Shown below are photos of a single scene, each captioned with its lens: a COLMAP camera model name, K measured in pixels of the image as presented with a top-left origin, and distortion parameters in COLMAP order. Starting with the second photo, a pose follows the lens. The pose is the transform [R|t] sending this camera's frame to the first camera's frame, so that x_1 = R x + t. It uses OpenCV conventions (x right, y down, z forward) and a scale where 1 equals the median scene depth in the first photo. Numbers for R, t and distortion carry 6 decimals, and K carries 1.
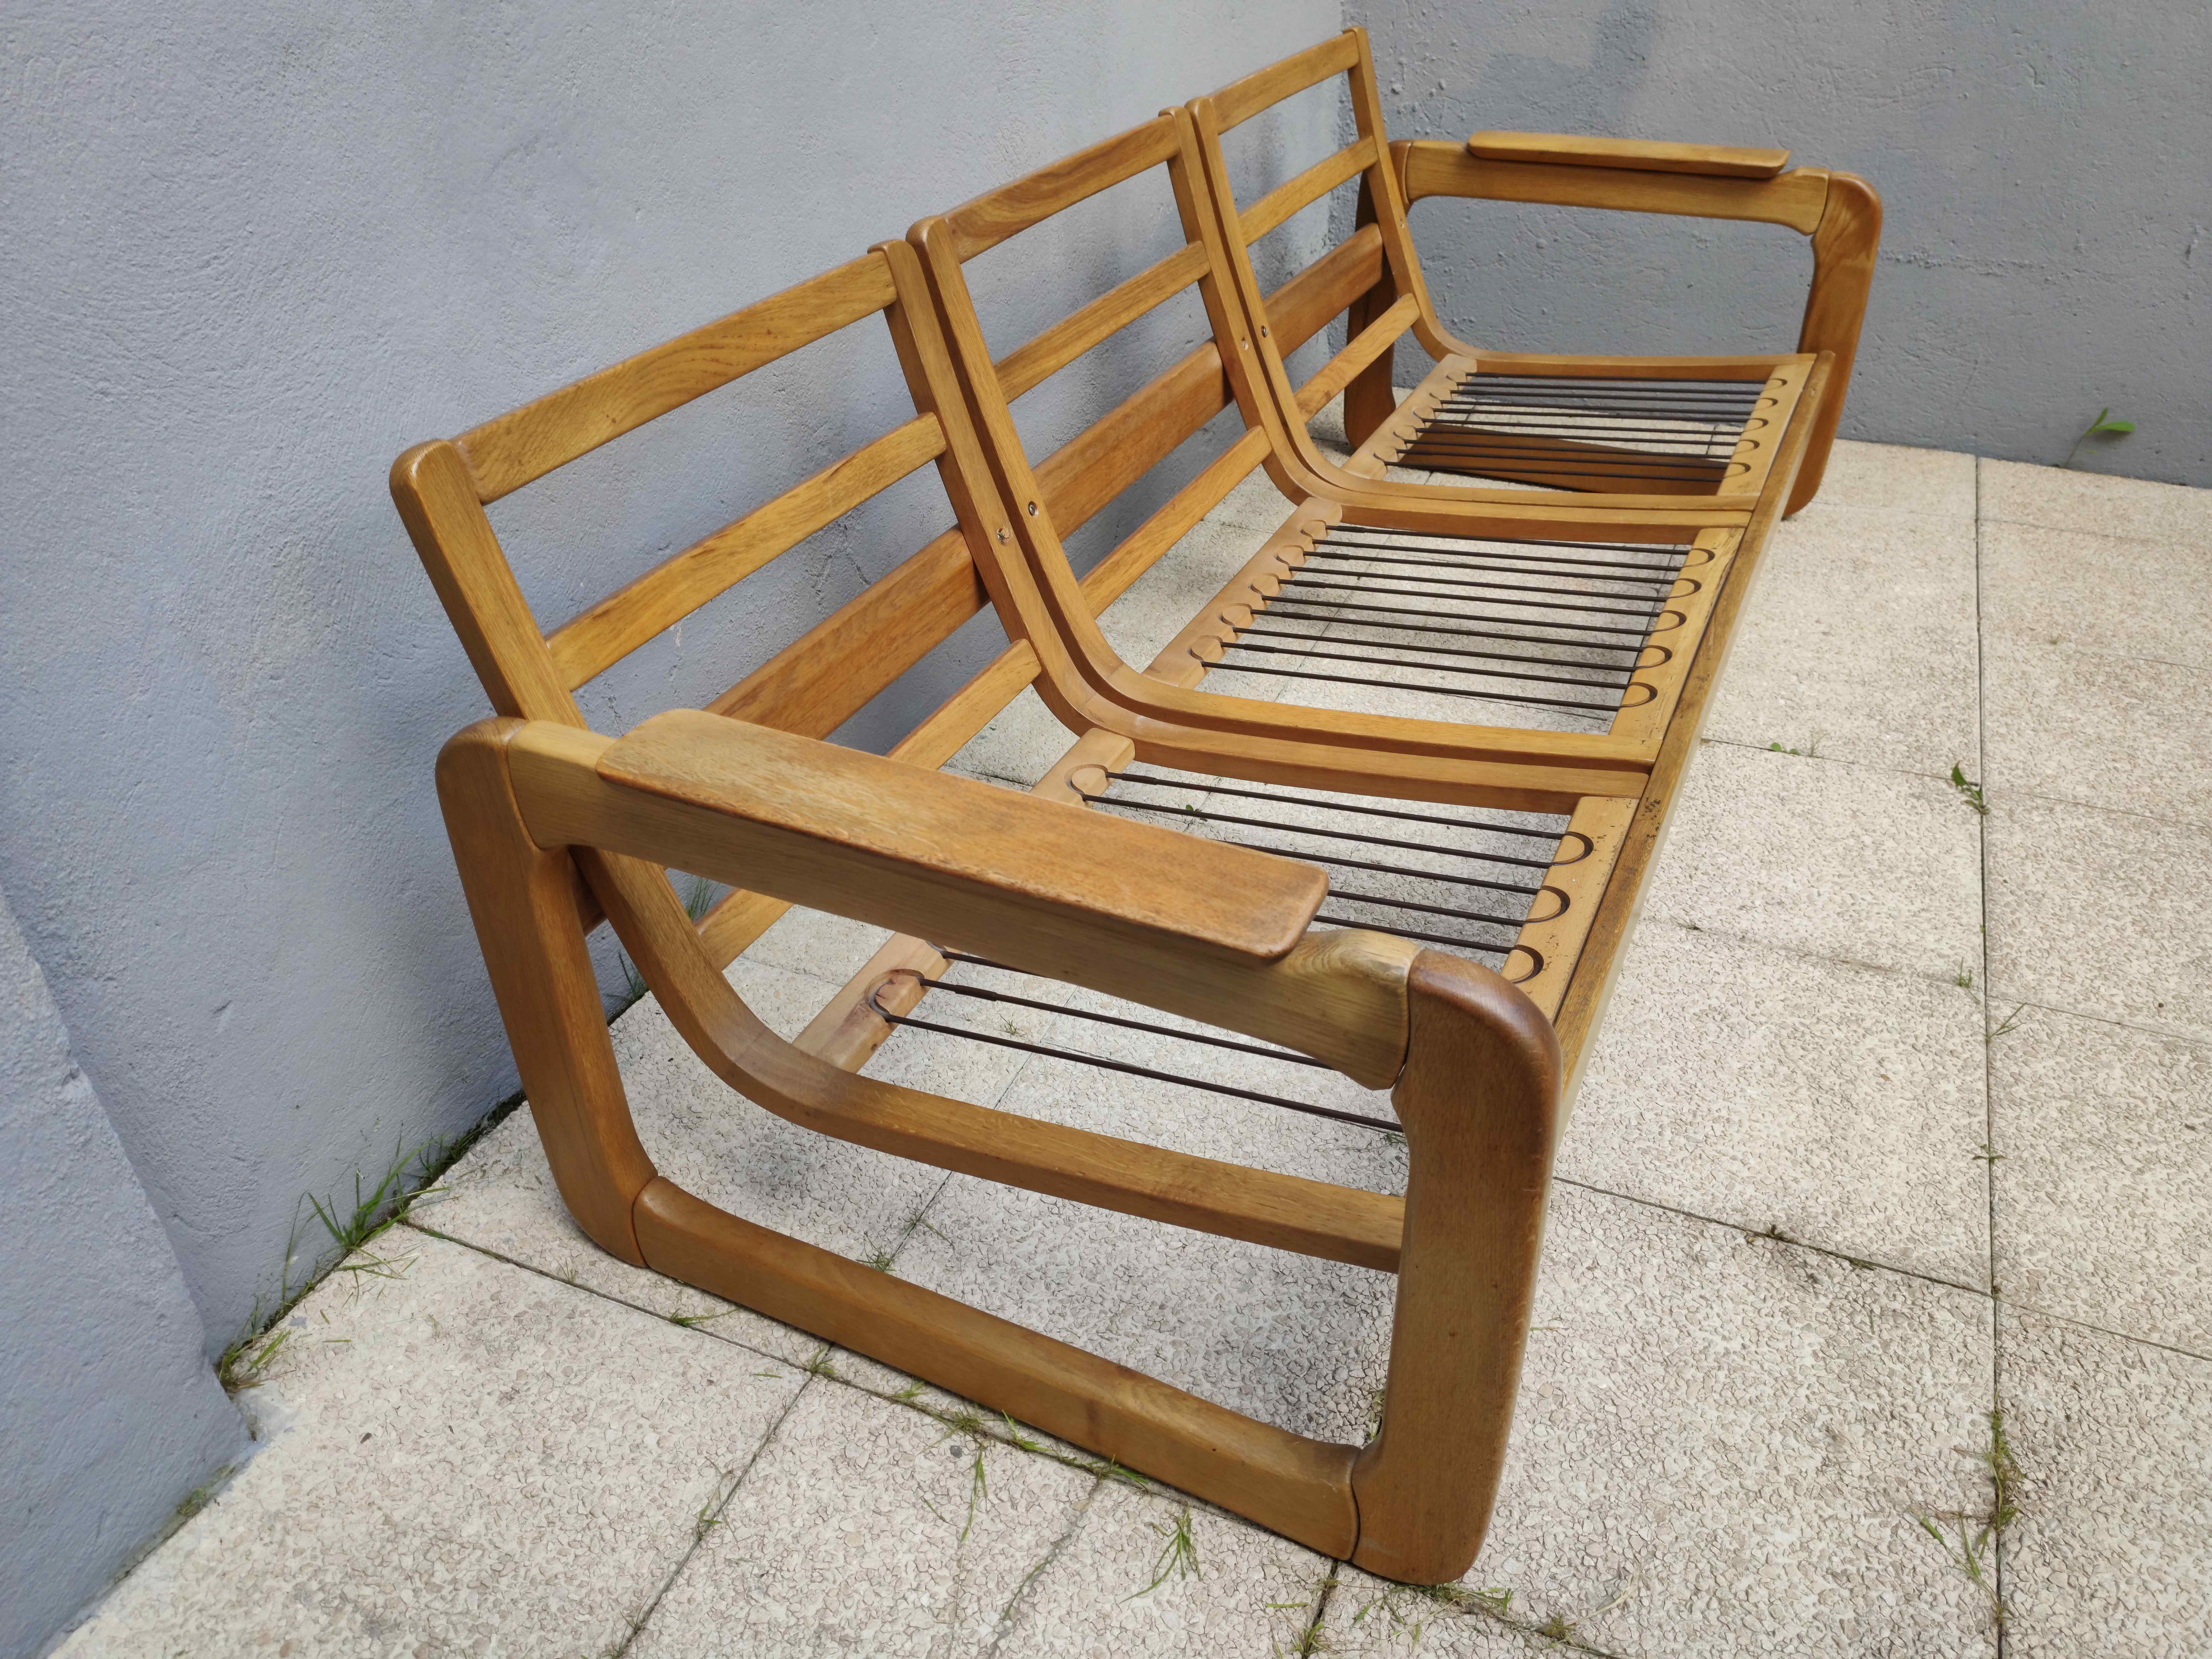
lens RADIAL K [[1688.1, 0, 1113.7], [0, 1688.1, 823.8], [0, 0, 1]] dist [0.057847, -0.075986]
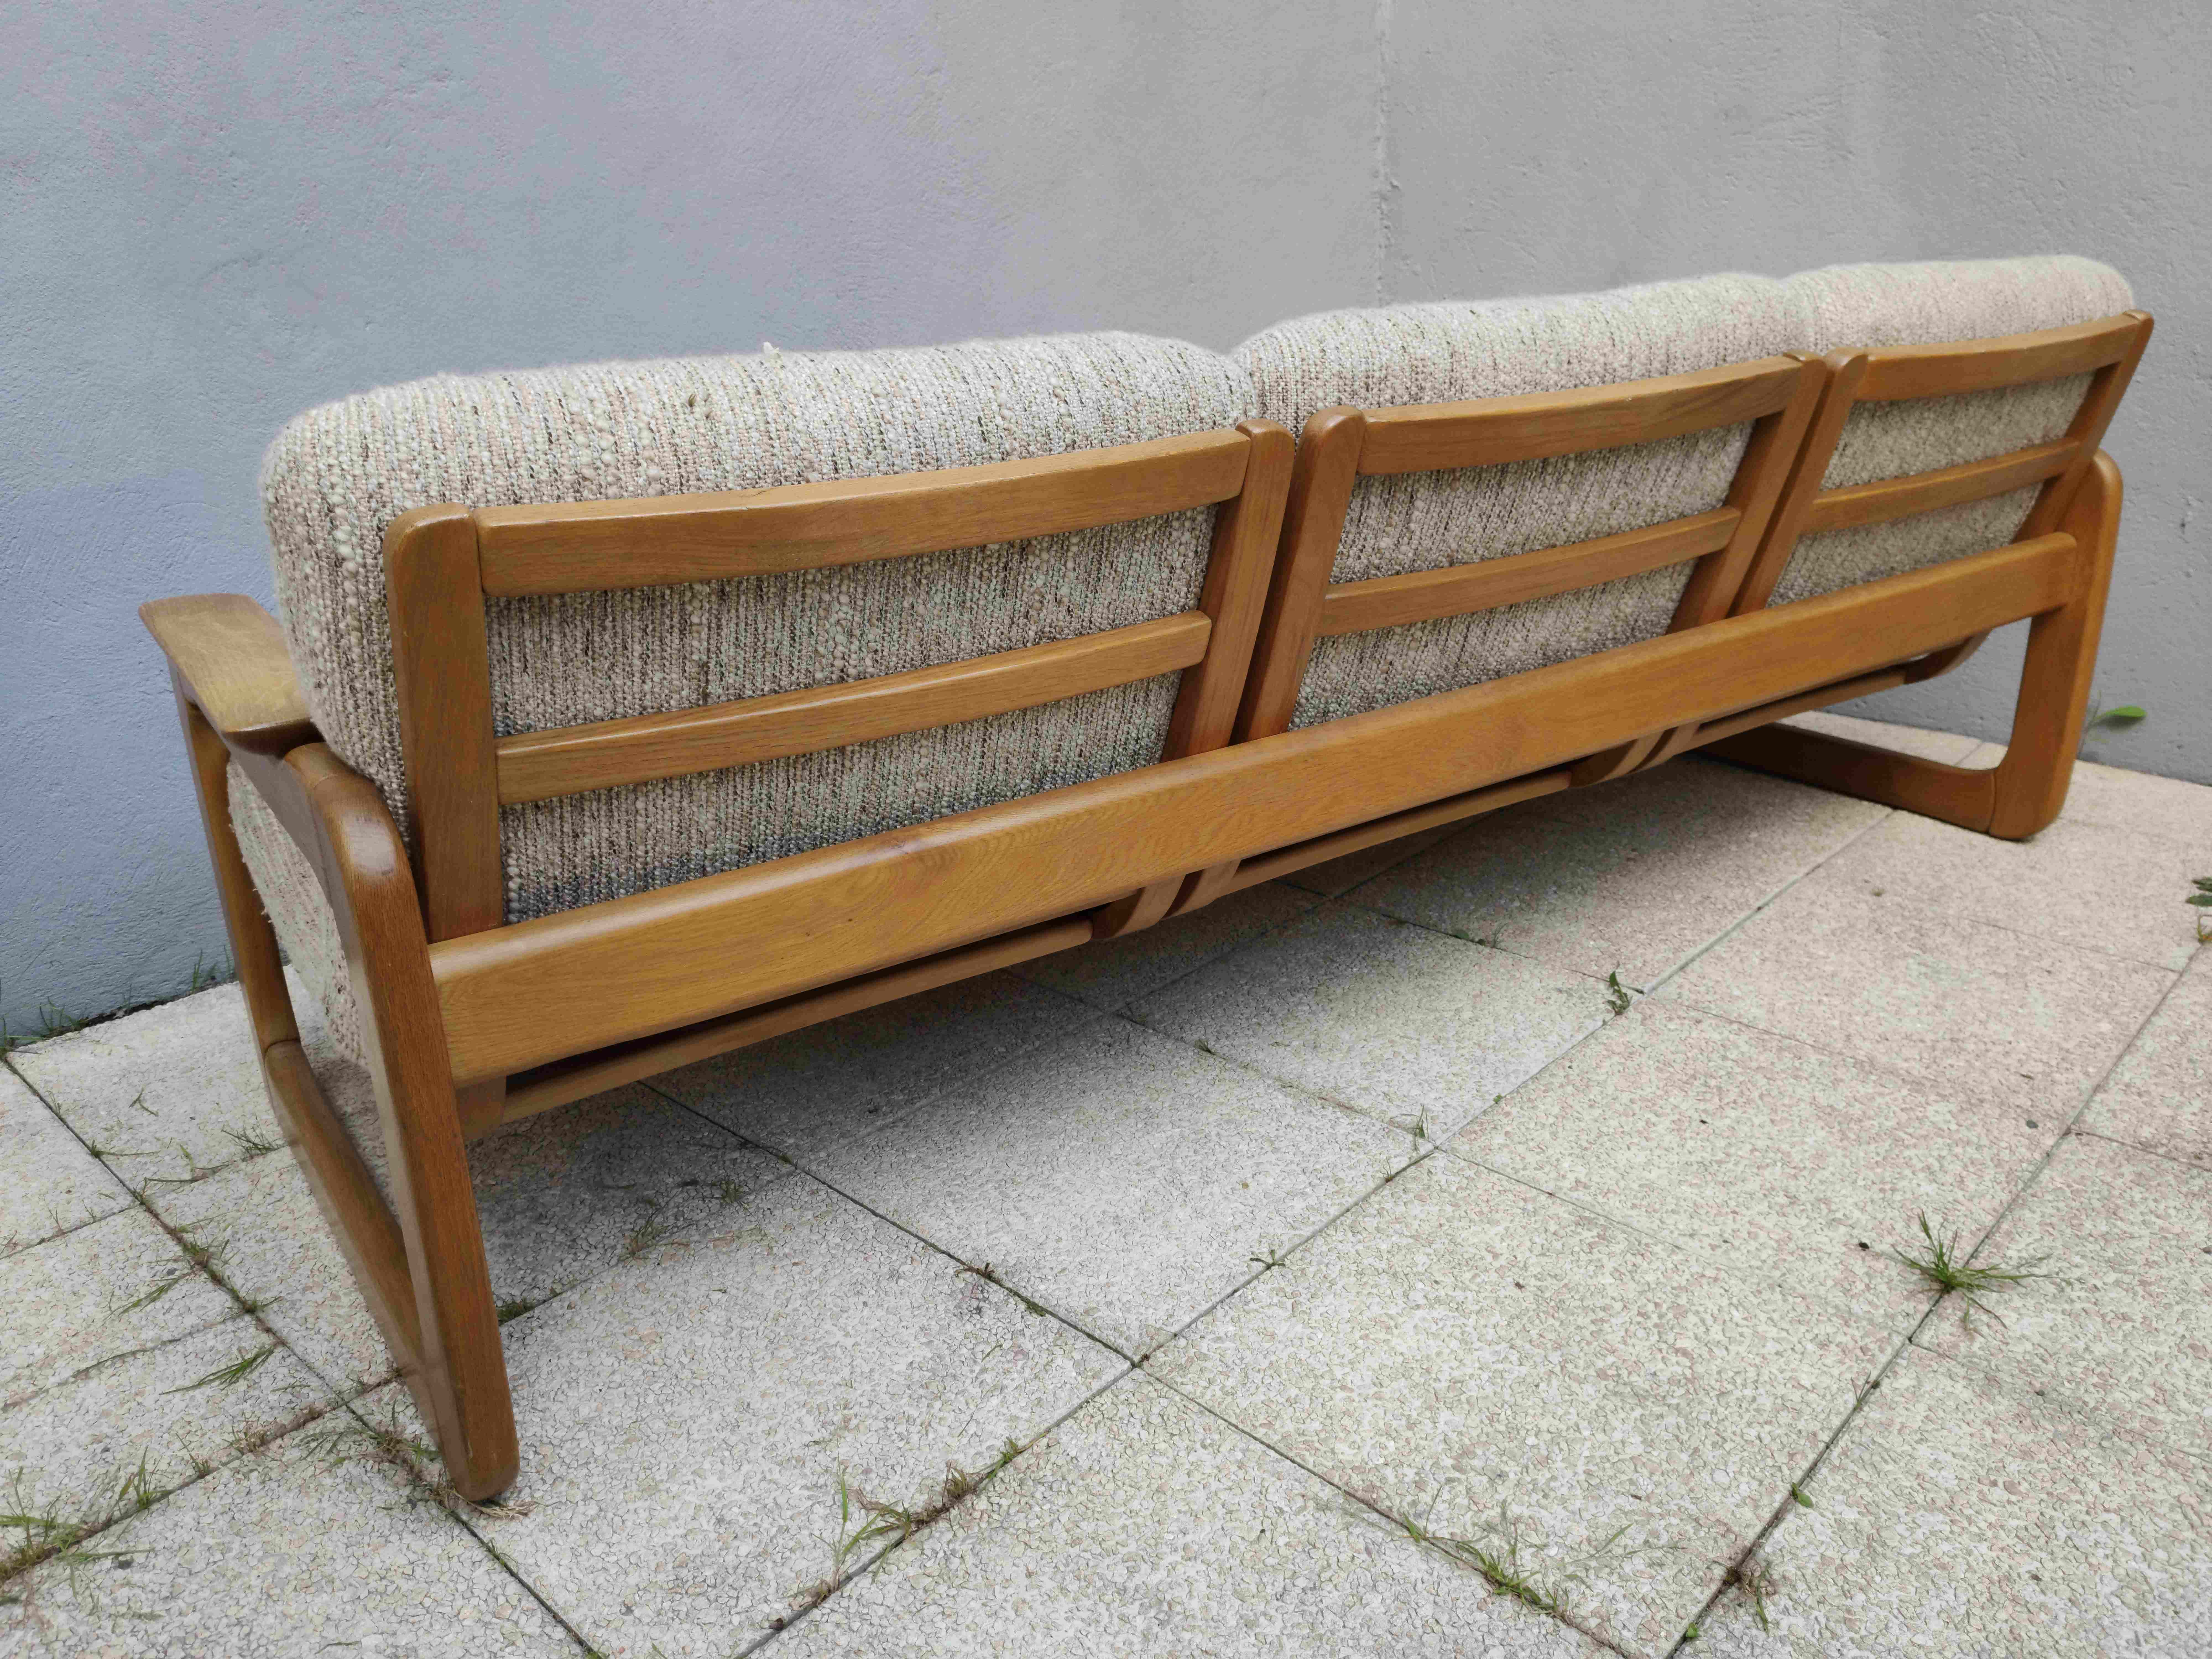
lens RADIAL K [[1688.1, 0, 1113.7], [0, 1688.1, 823.8], [0, 0, 1]] dist [0.057847, -0.075986]
pose [[0.938571, 0.110572, -0.326891, 0.791097], [-0.176456, 0.967847, -0.179264, 0.158400], [0.296559, 0.225934, 0.927904, 0.045090]]
